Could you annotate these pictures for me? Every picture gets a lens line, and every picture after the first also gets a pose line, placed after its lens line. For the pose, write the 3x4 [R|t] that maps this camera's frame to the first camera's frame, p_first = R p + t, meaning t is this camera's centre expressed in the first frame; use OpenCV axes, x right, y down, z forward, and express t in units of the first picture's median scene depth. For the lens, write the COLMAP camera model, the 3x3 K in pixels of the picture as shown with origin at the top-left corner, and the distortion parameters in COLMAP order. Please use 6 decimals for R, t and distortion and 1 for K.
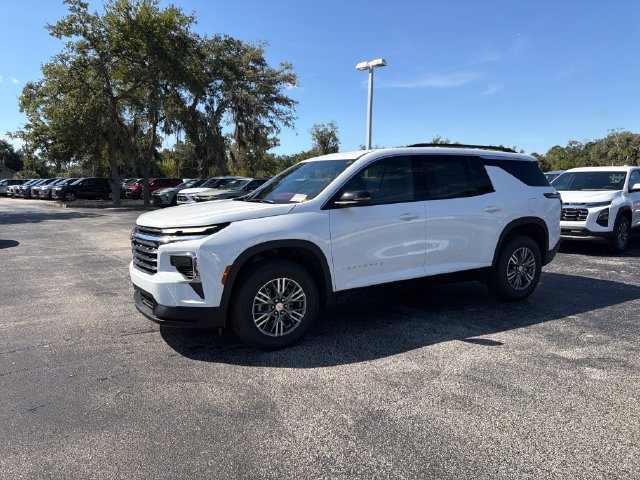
lens RADIAL K [[455.7, 0, 318.4], [0, 455.7, 235.4], [0, 0, 1]] dist [0.034381, -0.040623]
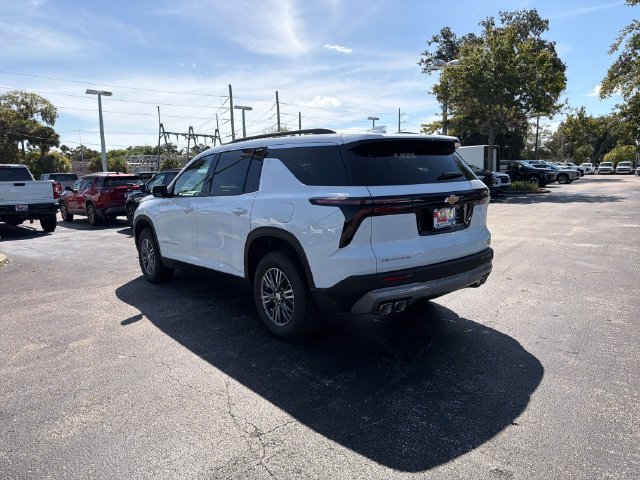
lens RADIAL K [[455.7, 0, 317.0], [0, 455.7, 242.4], [0, 0, 1]] dist [0.034381, -0.040623]
pose [[0.179299, 0.146243, -0.972864, 1.064933], [-0.085804, 0.987446, 0.132621, -0.107382], [0.980046, 0.059697, 0.189597, 0.845826]]
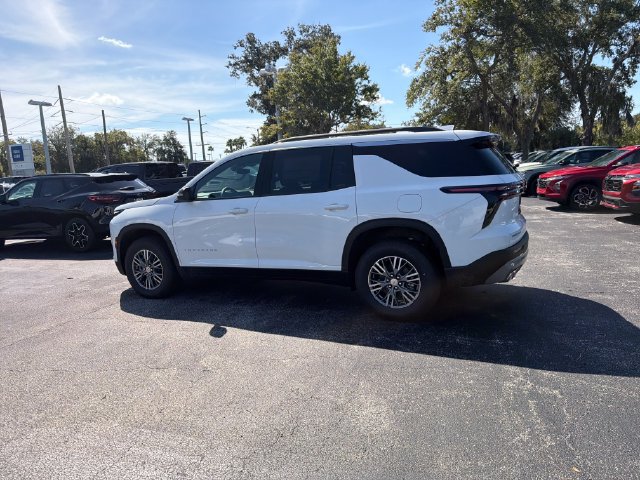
lens RADIAL K [[455.7, 0, 317.8], [0, 455.7, 244.9], [0, 0, 1]] dist [0.034381, -0.040623]
pose [[0.577267, 0.110118, -0.809097, 0.925238], [-0.042018, 0.993558, 0.105244, -0.064553], [0.815474, -0.026758, 0.578175, 0.398211]]
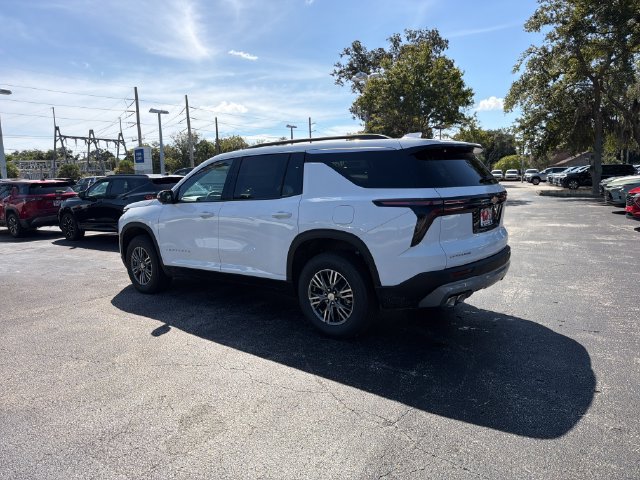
lens RADIAL K [[455.7, 0, 317.0], [0, 455.7, 242.4], [0, 0, 1]] dist [0.034381, -0.040623]
pose [[0.368677, 0.124101, -0.921236, 1.029618], [-0.080436, 0.991590, 0.101388, -0.084063], [0.926071, 0.036721, 0.375559, 0.638309]]
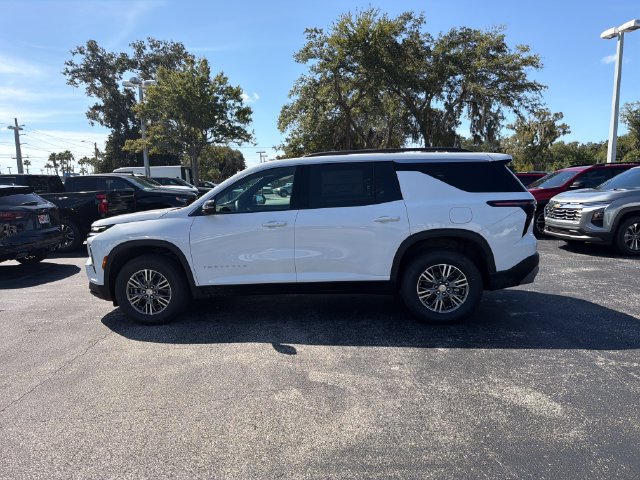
lens RADIAL K [[455.7, 0, 317.9], [0, 455.7, 244.2], [0, 0, 1]] dist [0.034381, -0.040623]
pose [[0.817898, 0.057684, -0.572464, 0.681411], [-0.042093, 0.998294, 0.040452, -0.032464], [0.573821, -0.008989, 0.818932, 0.146897]]
